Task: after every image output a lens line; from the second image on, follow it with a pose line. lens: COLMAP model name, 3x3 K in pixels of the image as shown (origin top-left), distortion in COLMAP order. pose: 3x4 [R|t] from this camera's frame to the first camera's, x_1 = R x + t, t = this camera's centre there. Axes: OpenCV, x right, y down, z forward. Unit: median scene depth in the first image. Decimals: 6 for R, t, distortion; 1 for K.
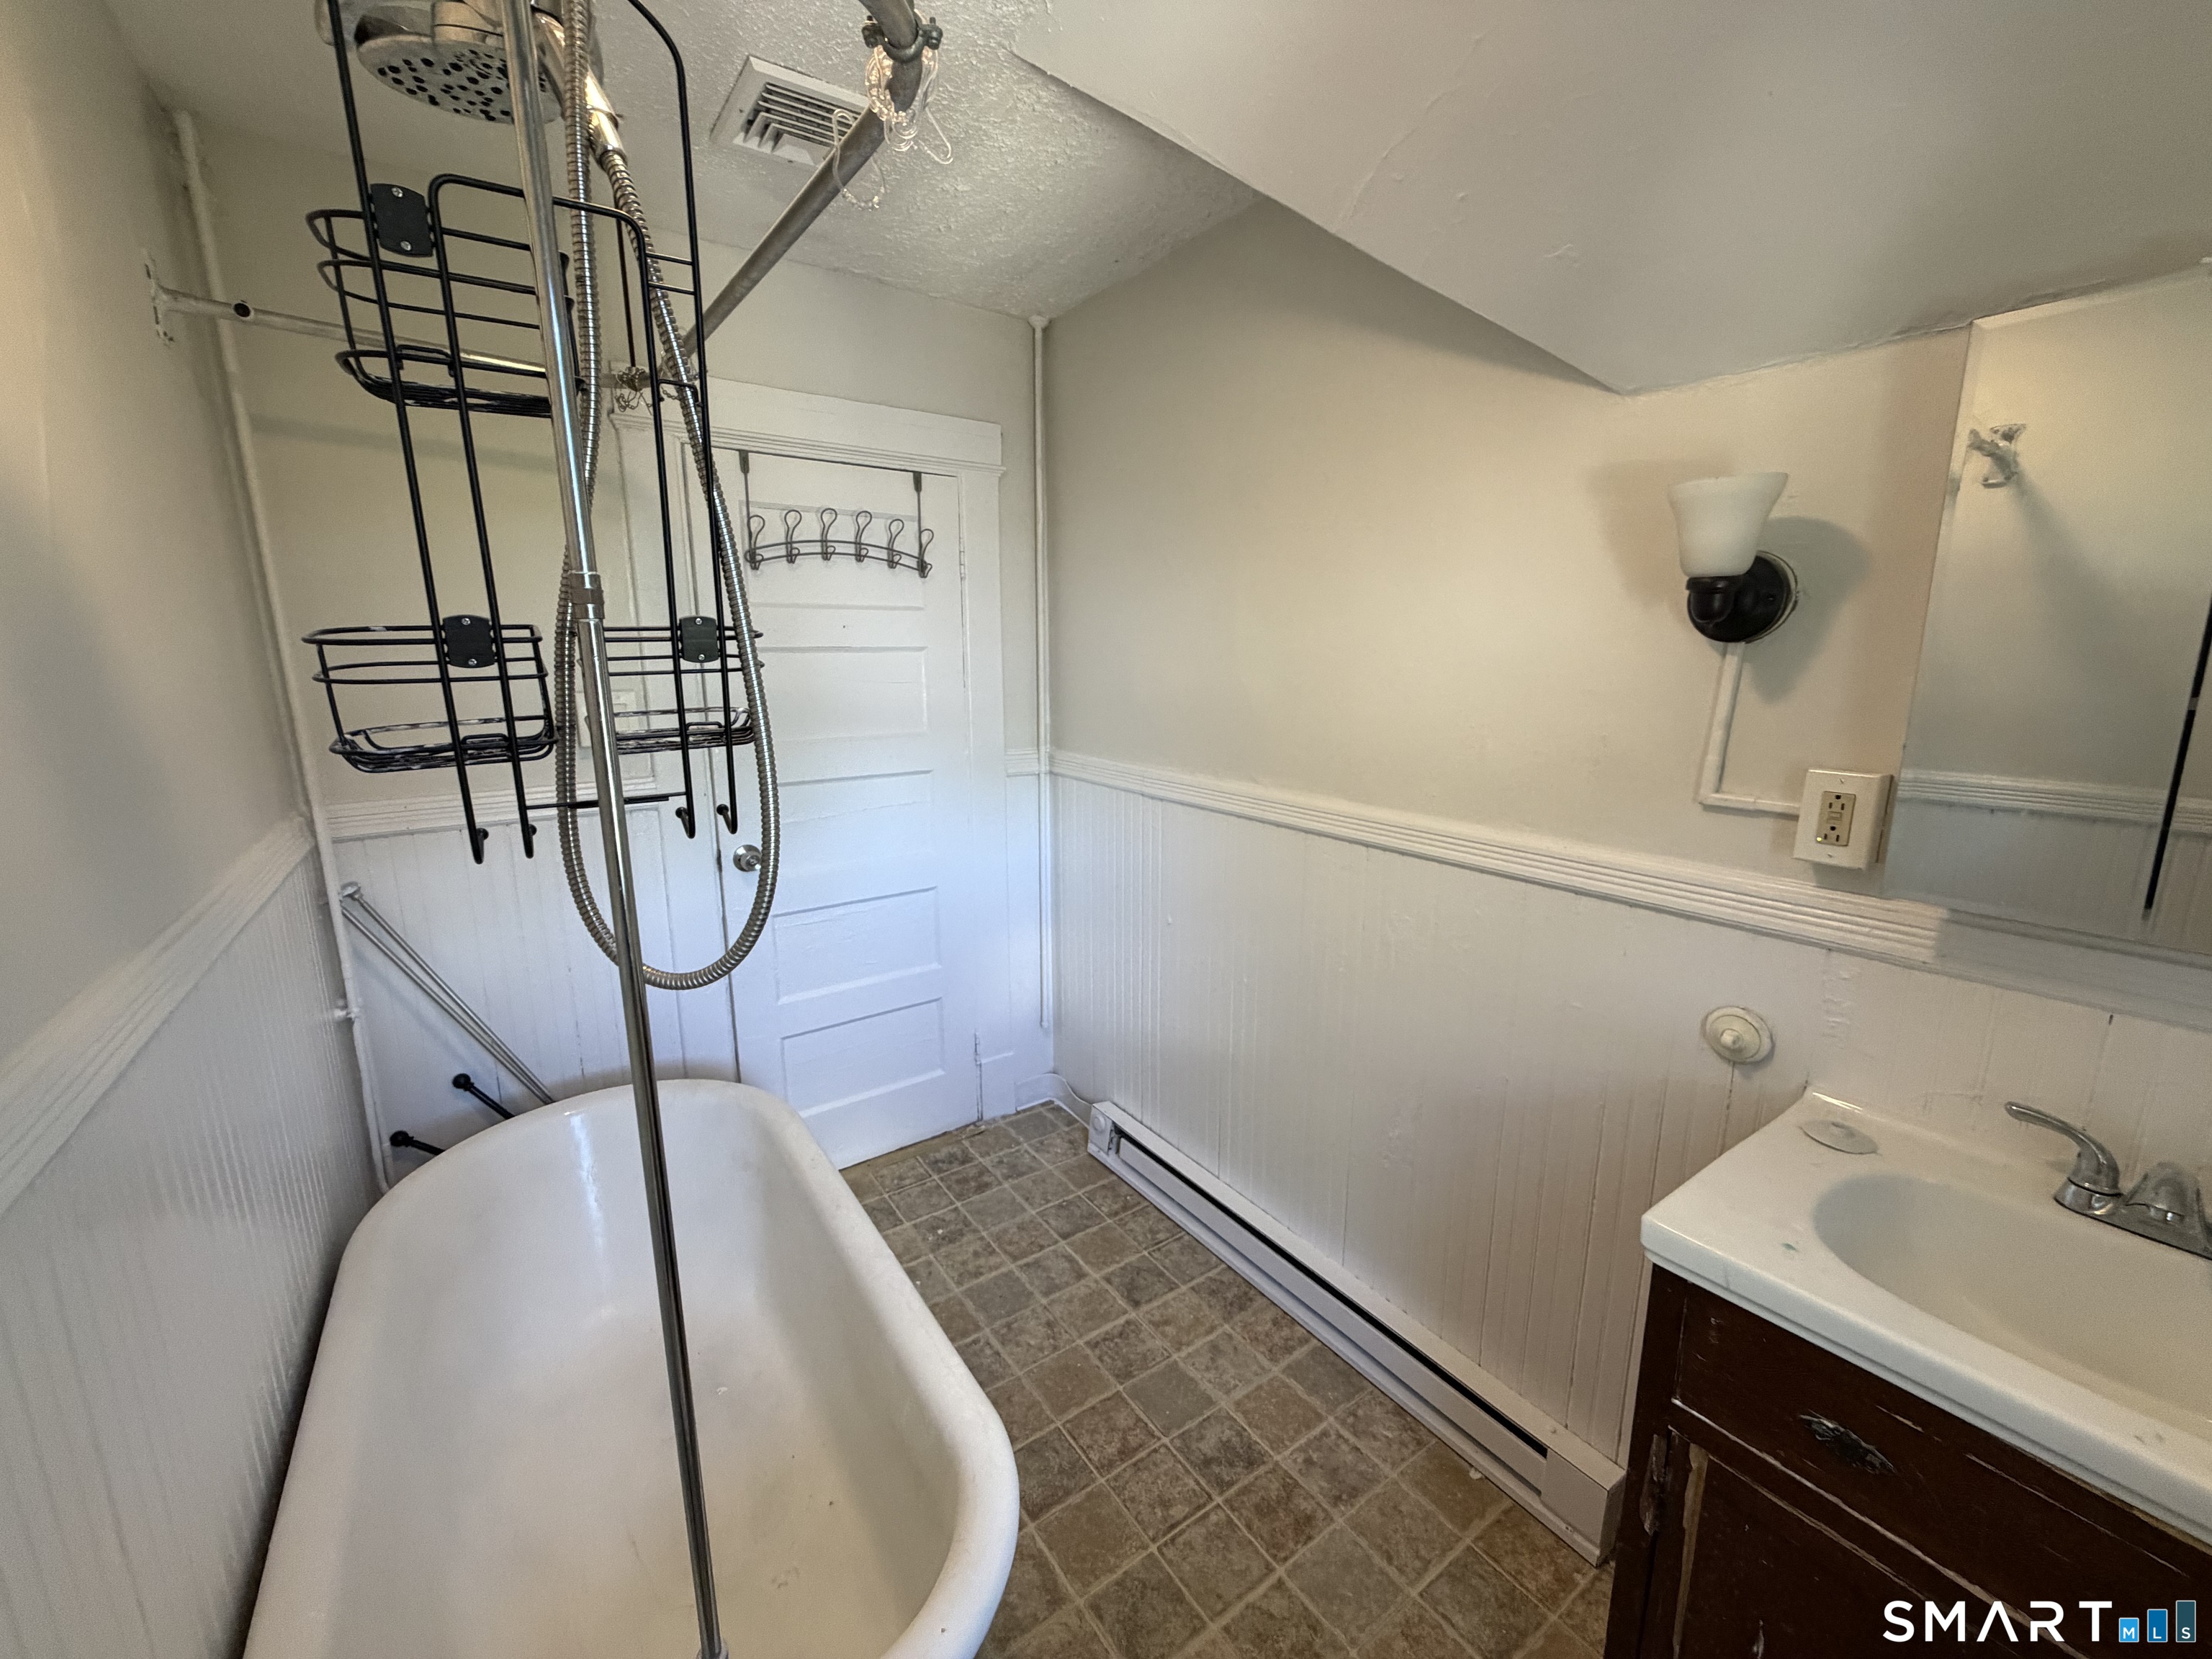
lens RADIAL K [[884.4, 0, 1104.2], [0, 884.4, 824.3], [0, 0, 1]] dist [0.001582, -0.001502]
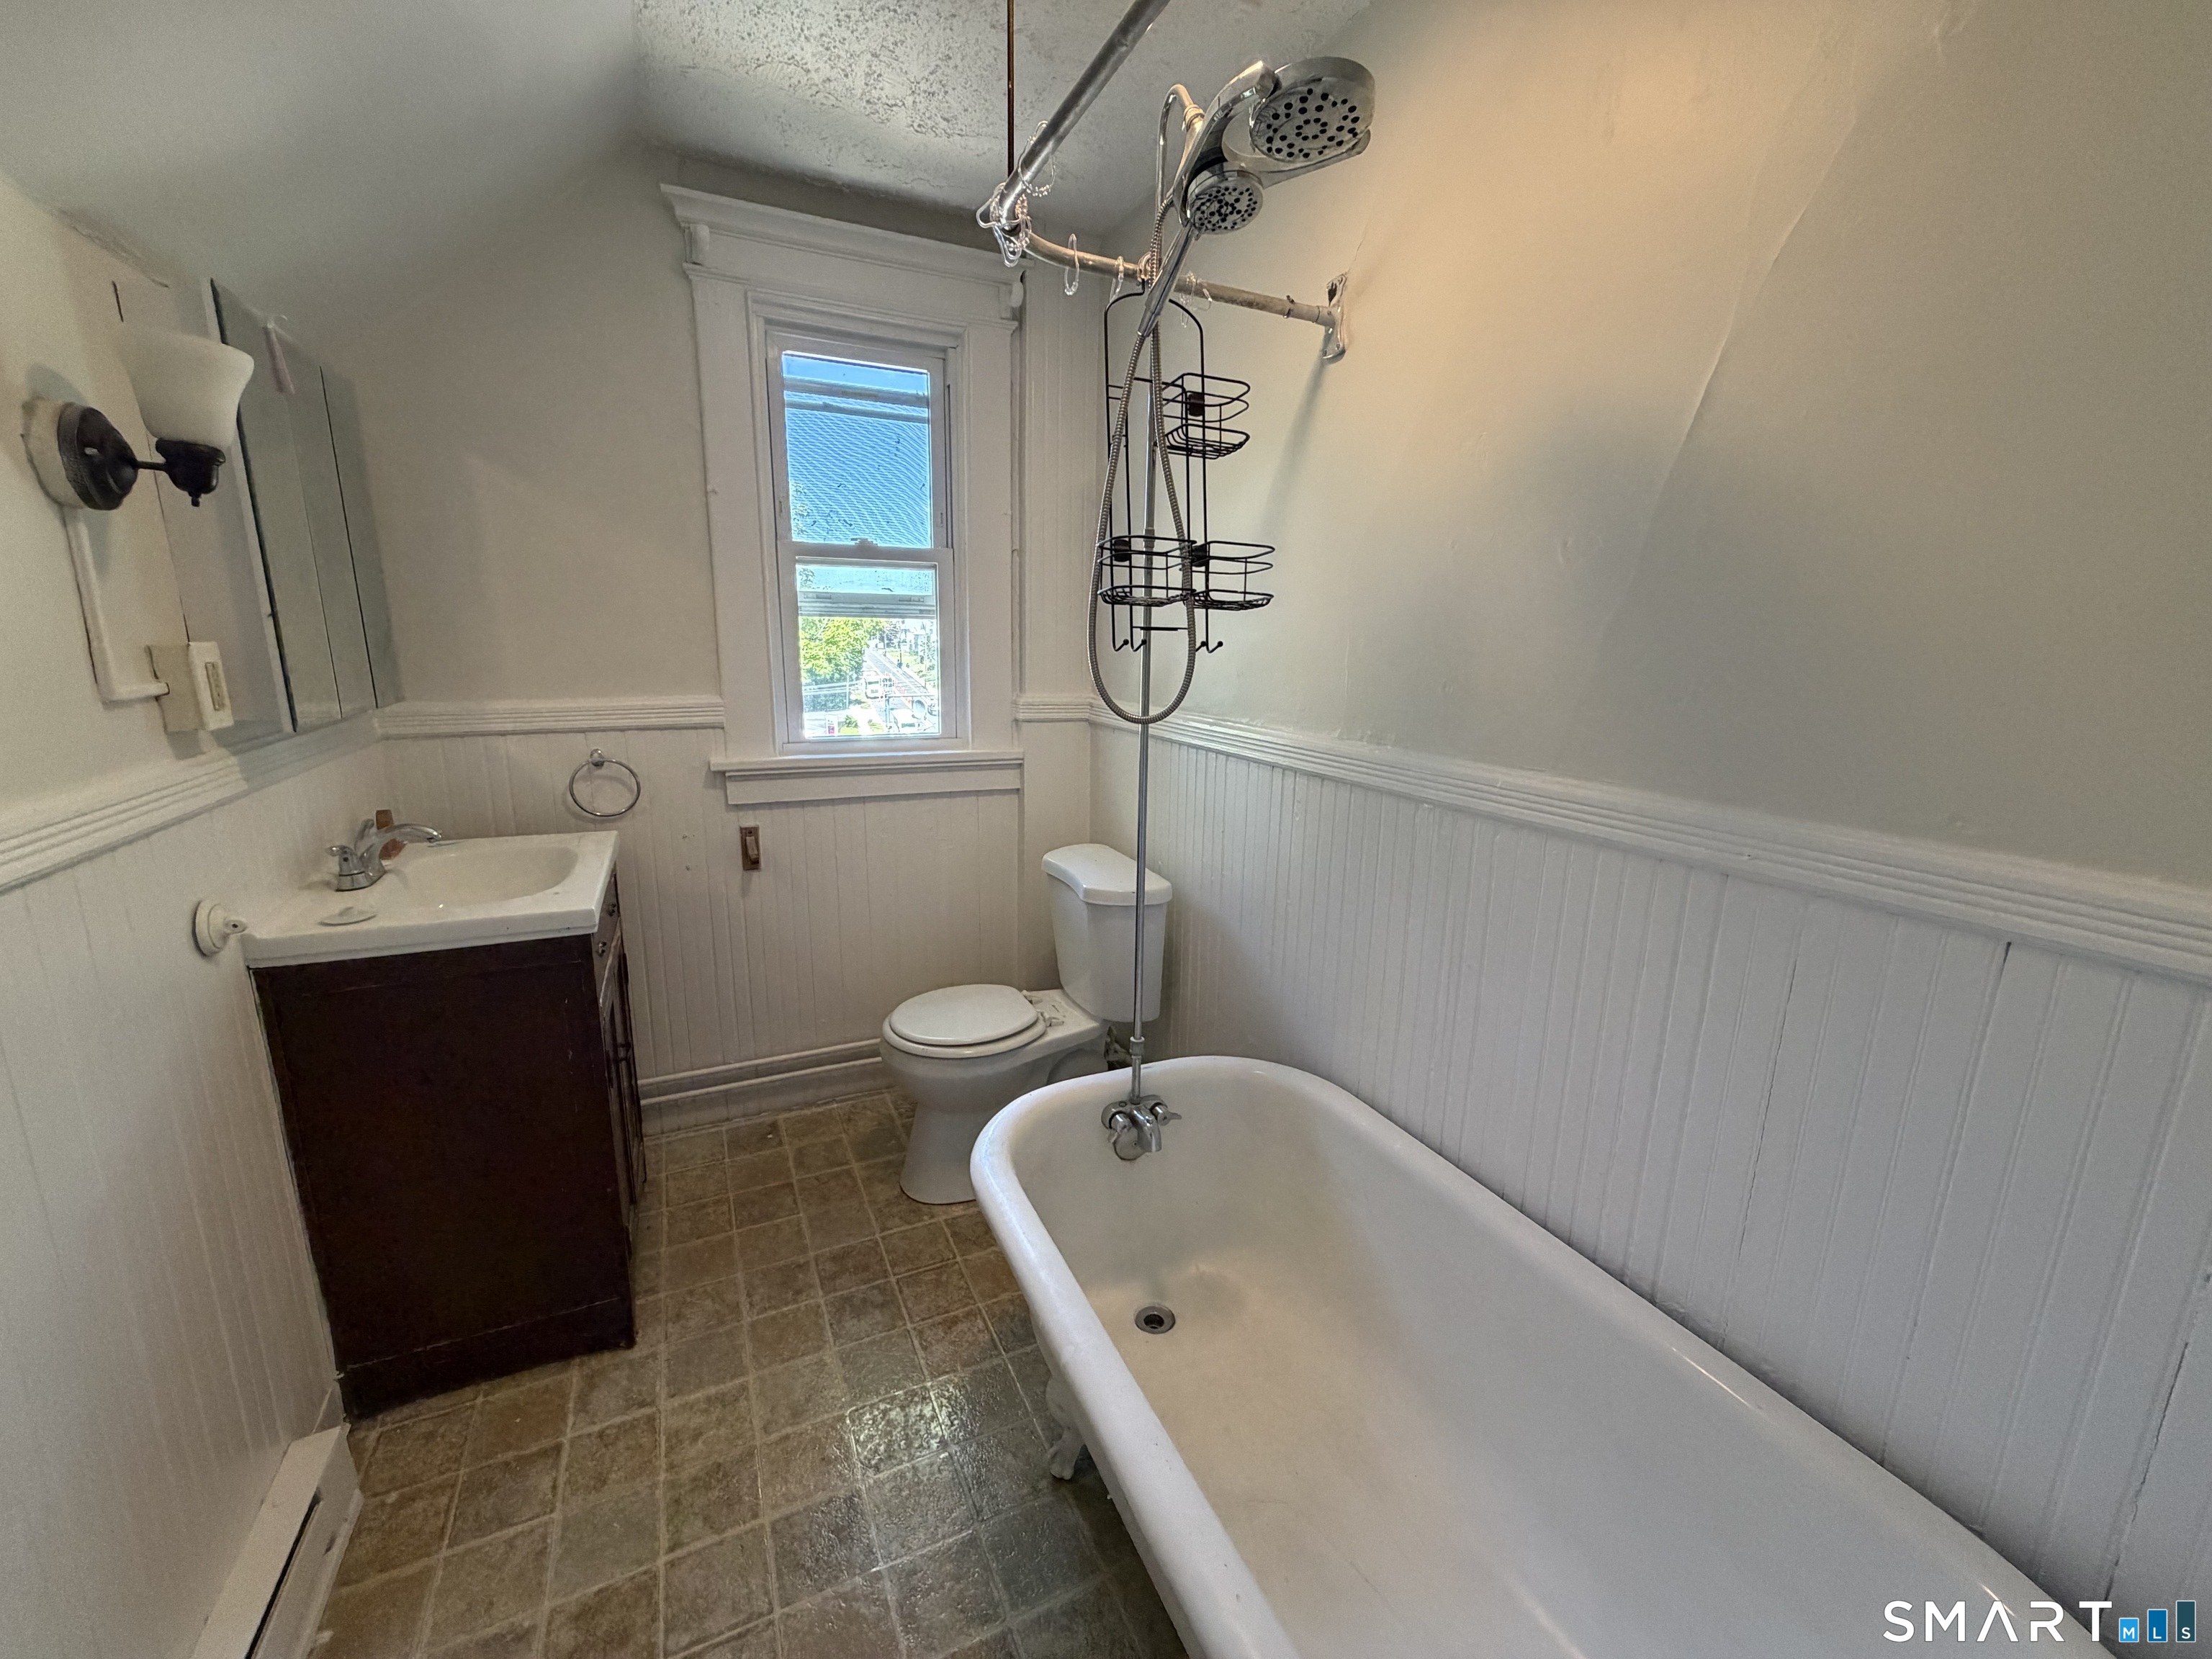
lens RADIAL K [[884.4, 0, 1106.5], [0, 884.4, 823.0], [0, 0, 1]] dist [0.001582, -0.001502]
pose [[-0.987664, -0.051459, 0.147888, -0.345284], [0.012596, 0.915288, 0.402604, -0.213015], [-0.156078, 0.399500, -0.903349, 1.424723]]
